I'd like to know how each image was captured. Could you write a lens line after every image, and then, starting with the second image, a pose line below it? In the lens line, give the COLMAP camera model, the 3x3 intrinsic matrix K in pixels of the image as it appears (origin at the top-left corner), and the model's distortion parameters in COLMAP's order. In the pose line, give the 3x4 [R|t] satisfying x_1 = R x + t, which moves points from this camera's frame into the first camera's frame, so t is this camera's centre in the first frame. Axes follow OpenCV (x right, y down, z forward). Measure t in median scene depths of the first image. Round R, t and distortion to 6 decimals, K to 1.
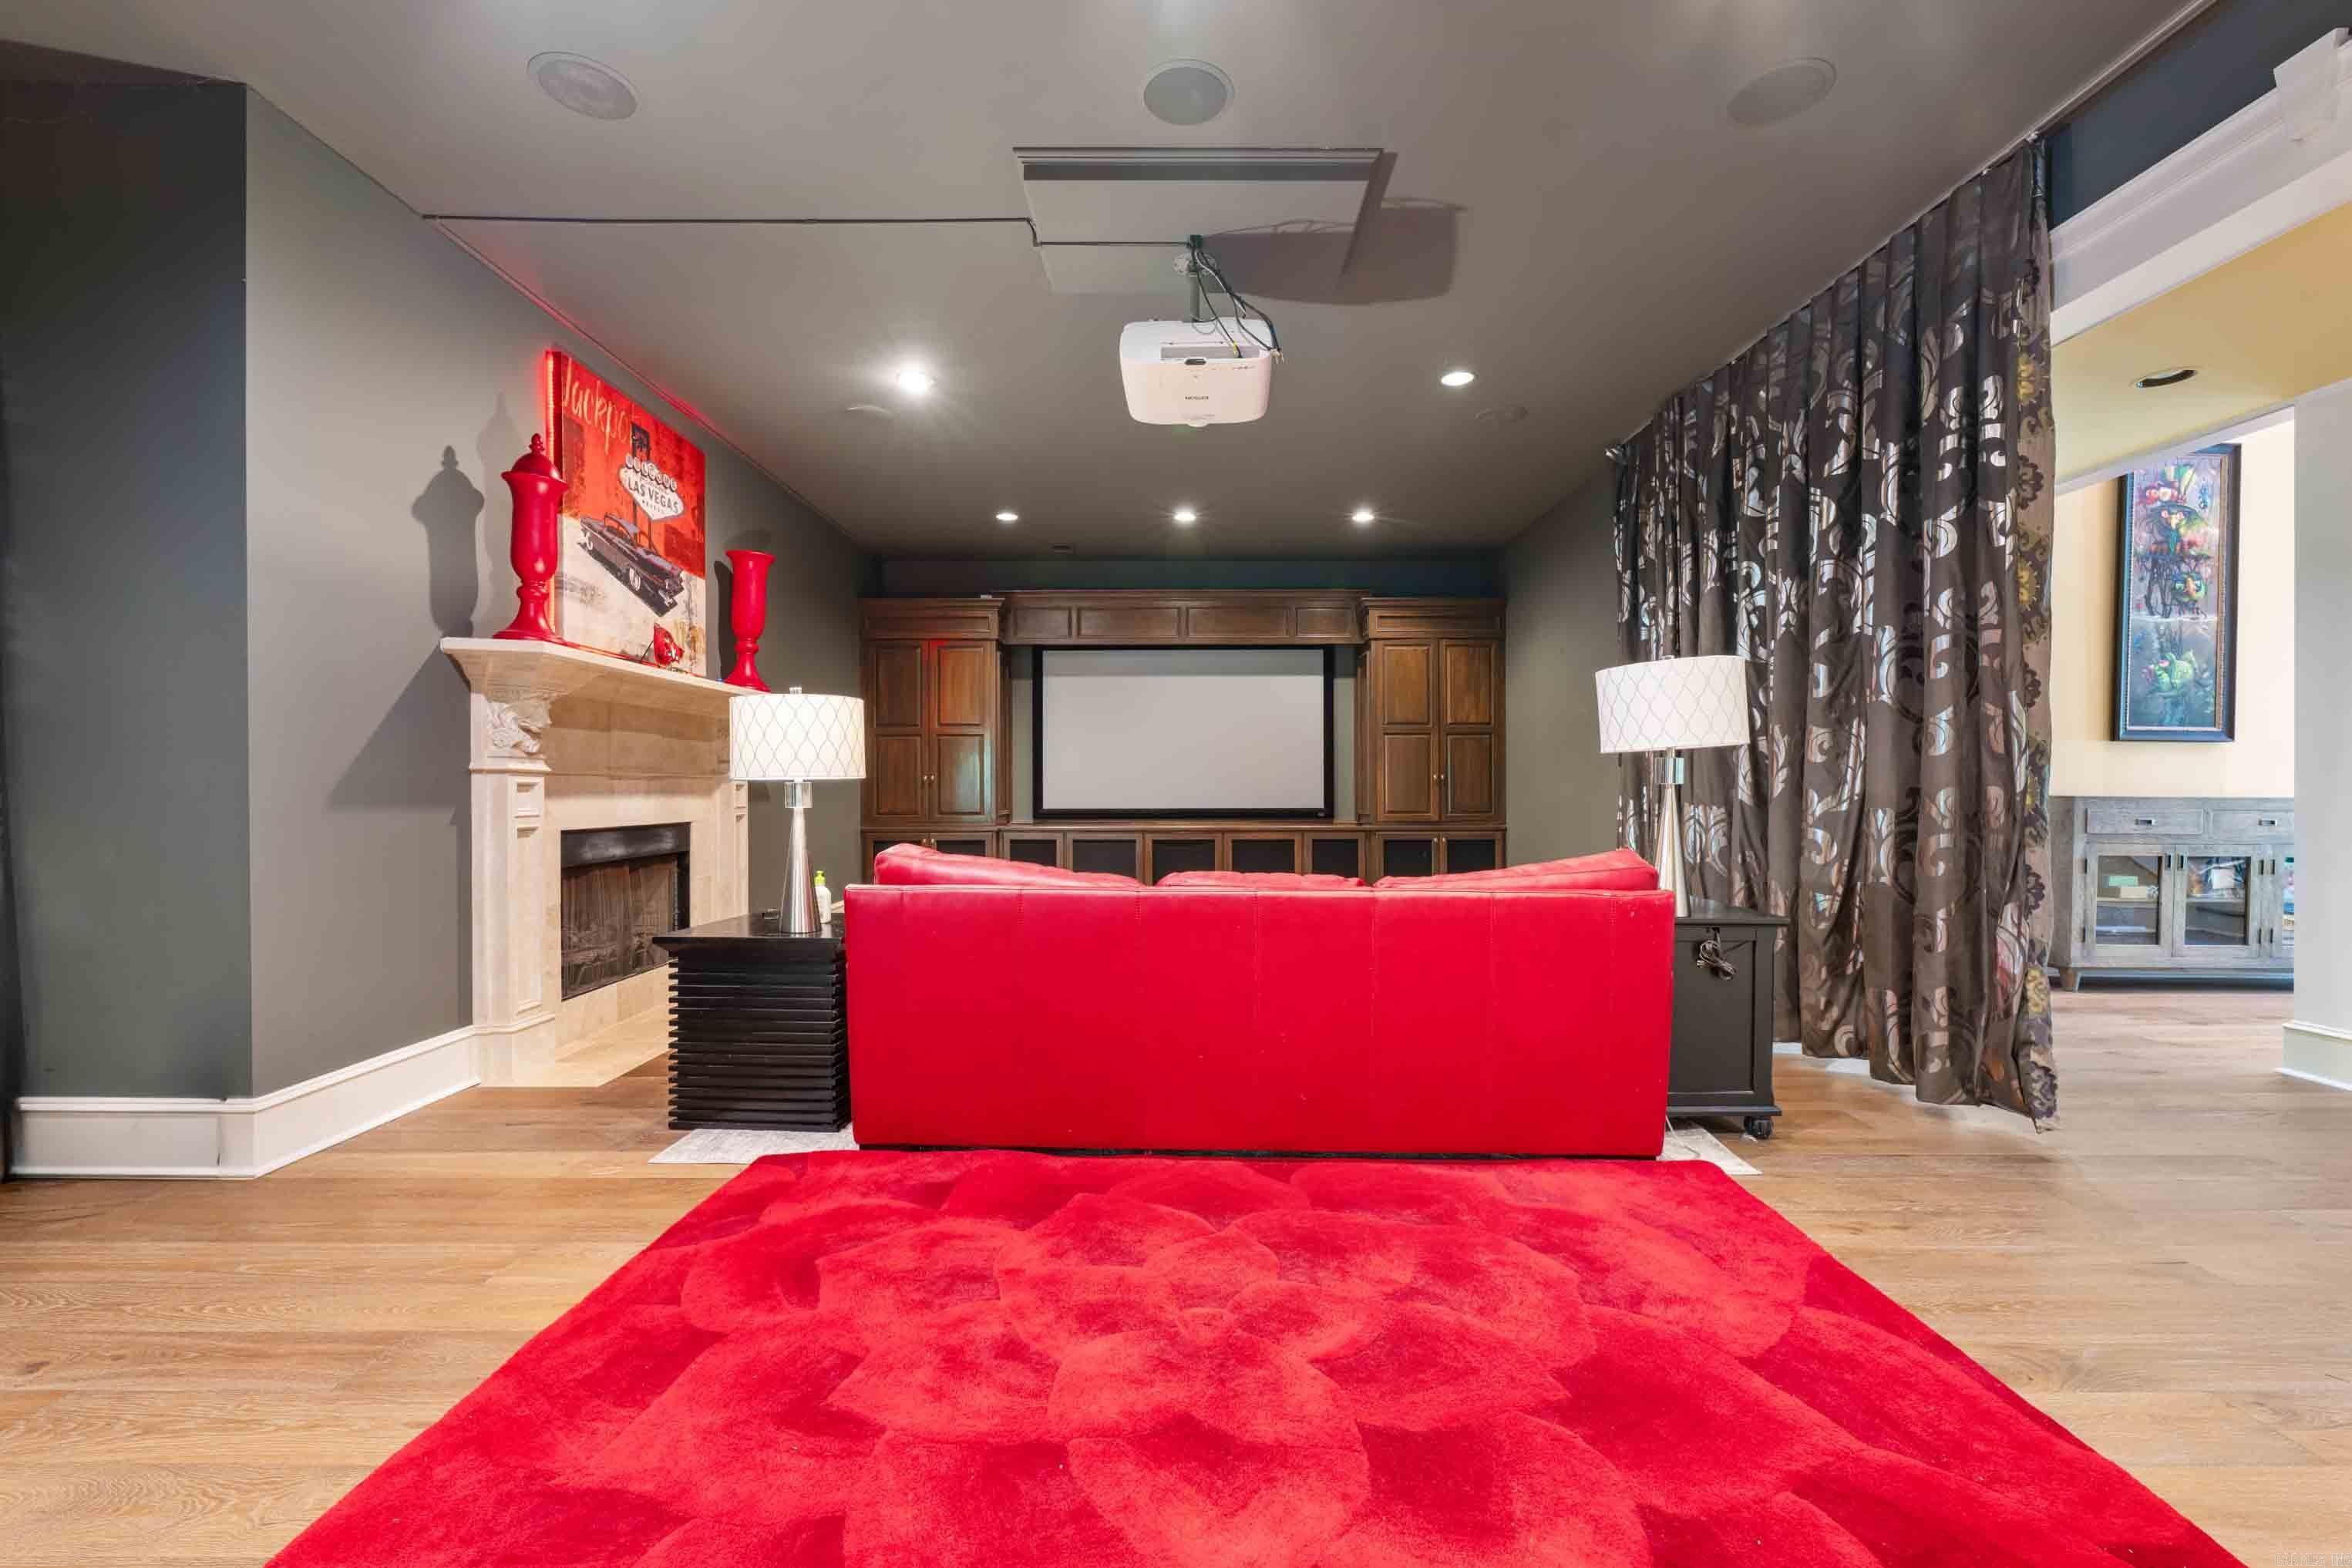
lens RADIAL K [[974.1, 0, 1163.3], [0, 974.1, 787.4], [0, 0, 1]] dist [0.001888, -0.000911]
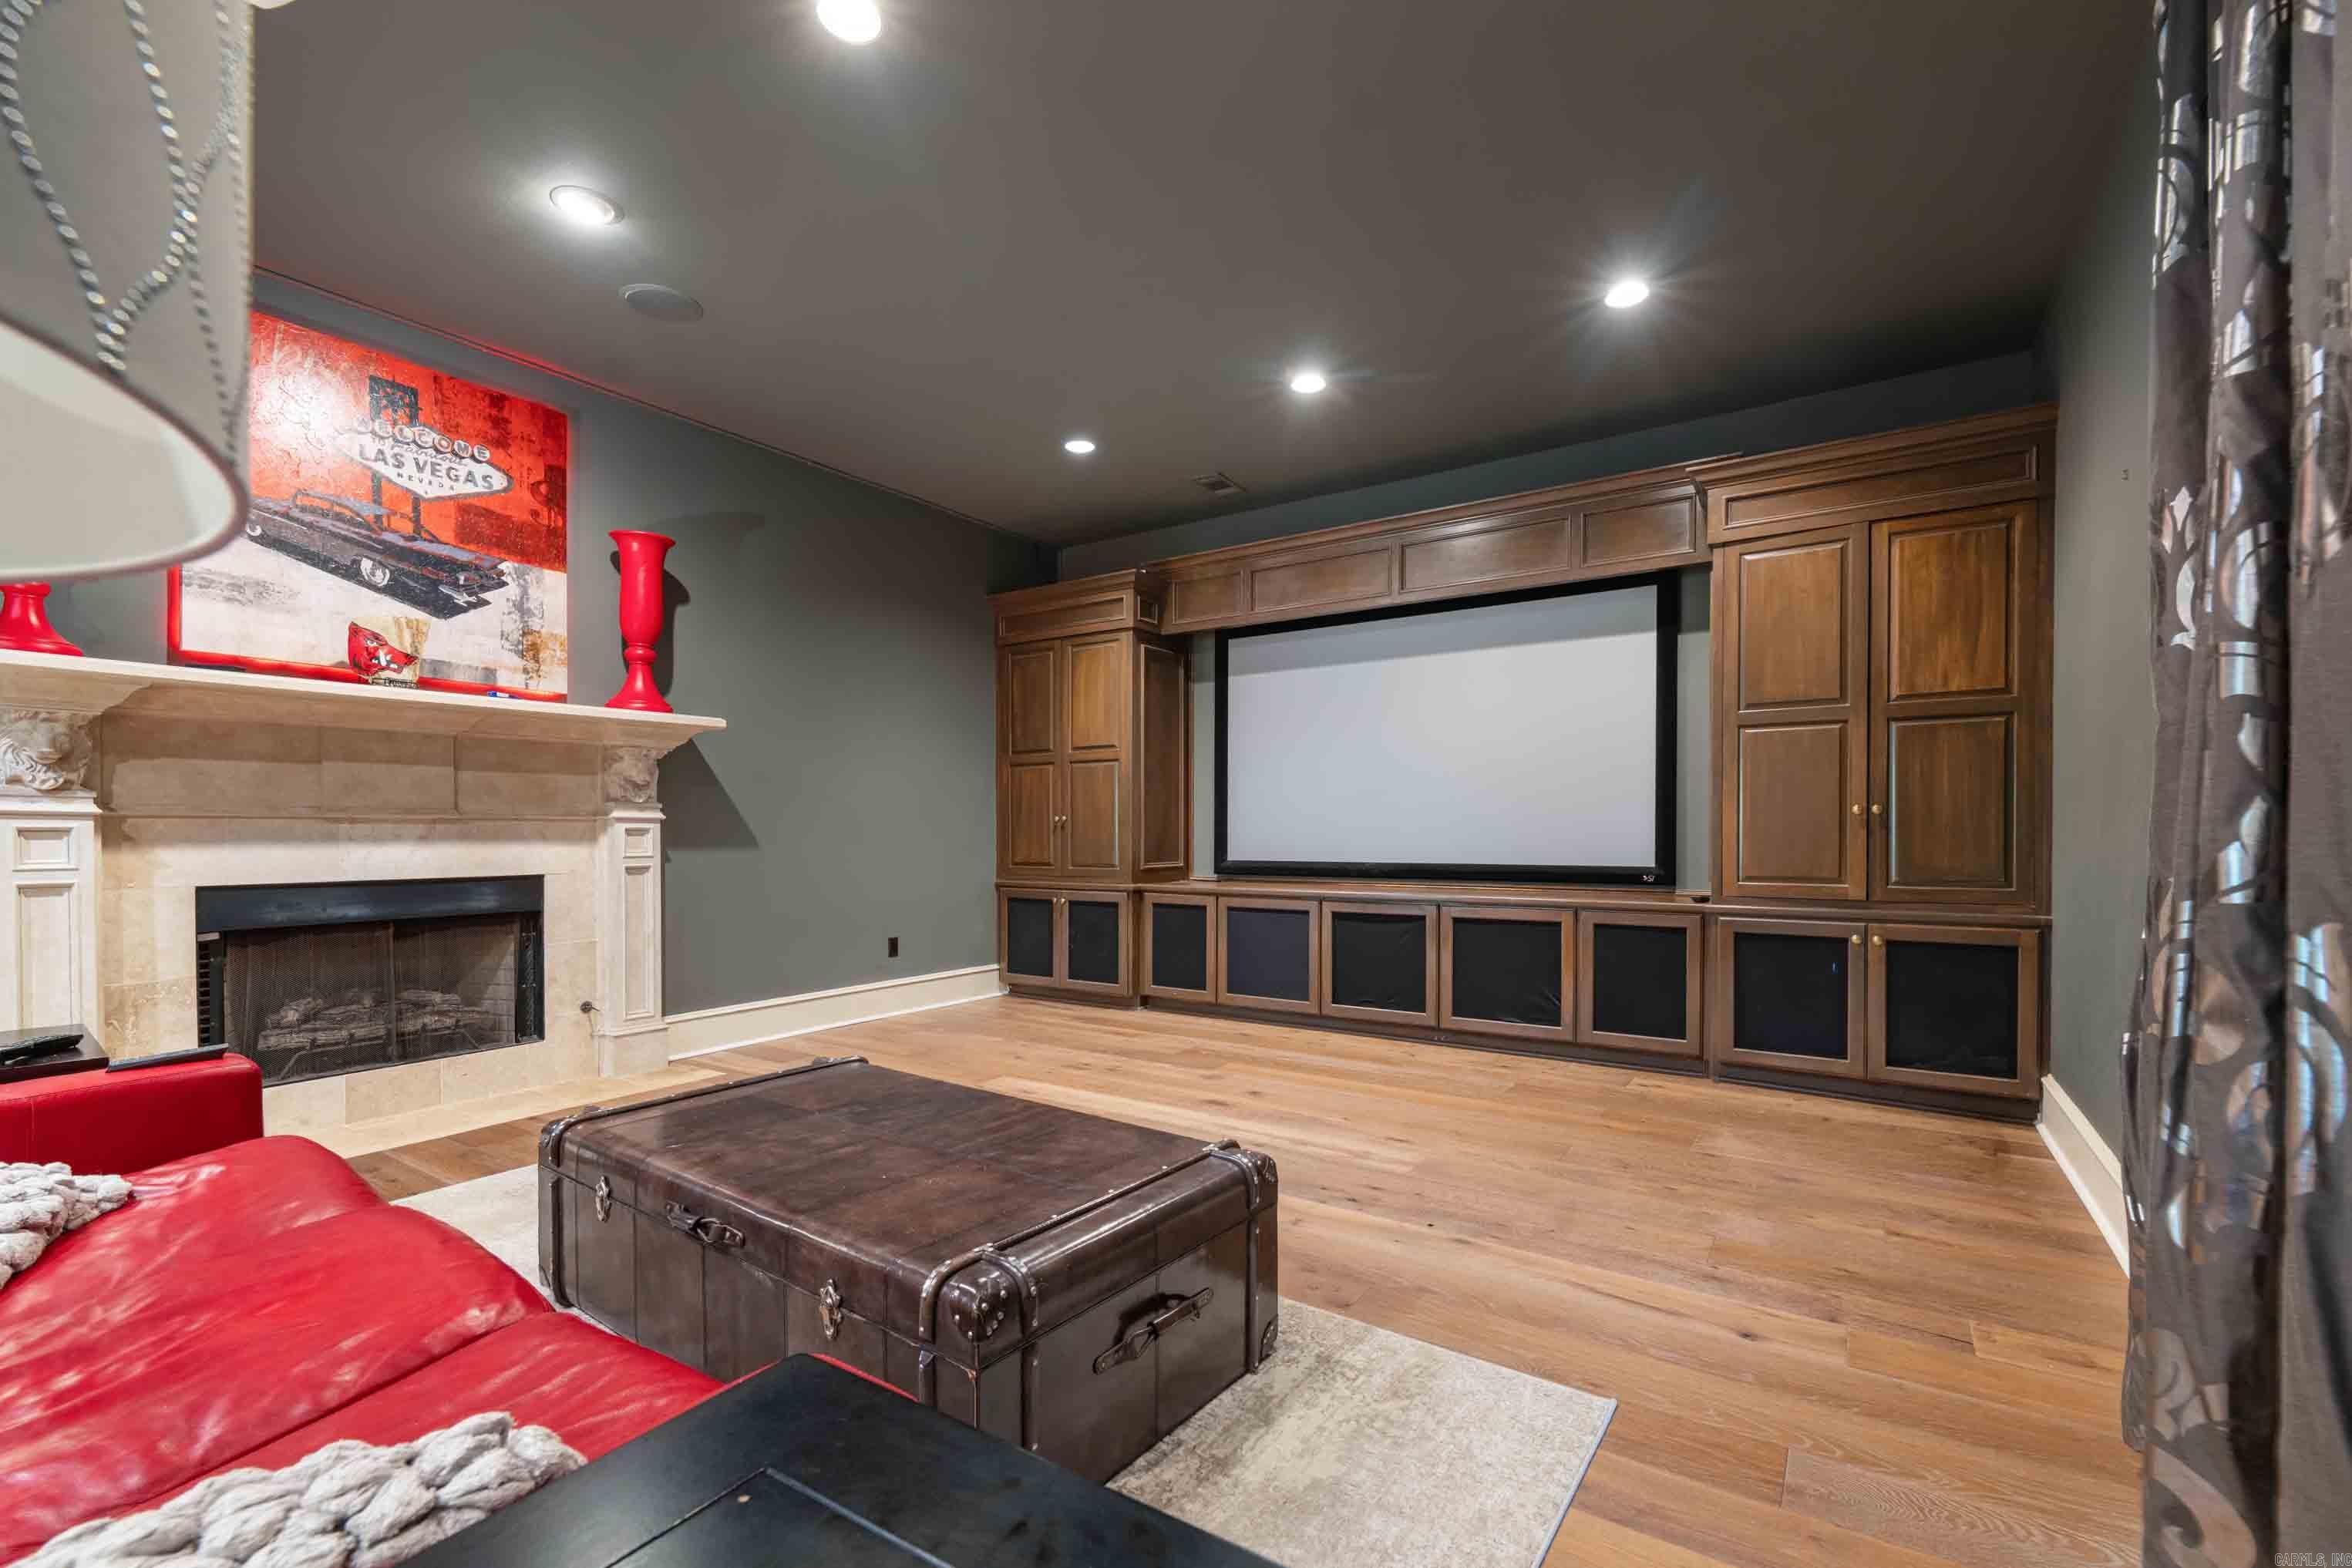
lens RADIAL K [[974.1, 0, 1227.0], [0, 974.1, 849.8], [0, 0, 1]] dist [0.001888, -0.000911]
pose [[0.833565, 0.011880, -0.552294, 0.390358], [0.000772, 0.999743, 0.022669, -0.002841], [0.552421, -0.019323, 0.833341, 0.574371]]
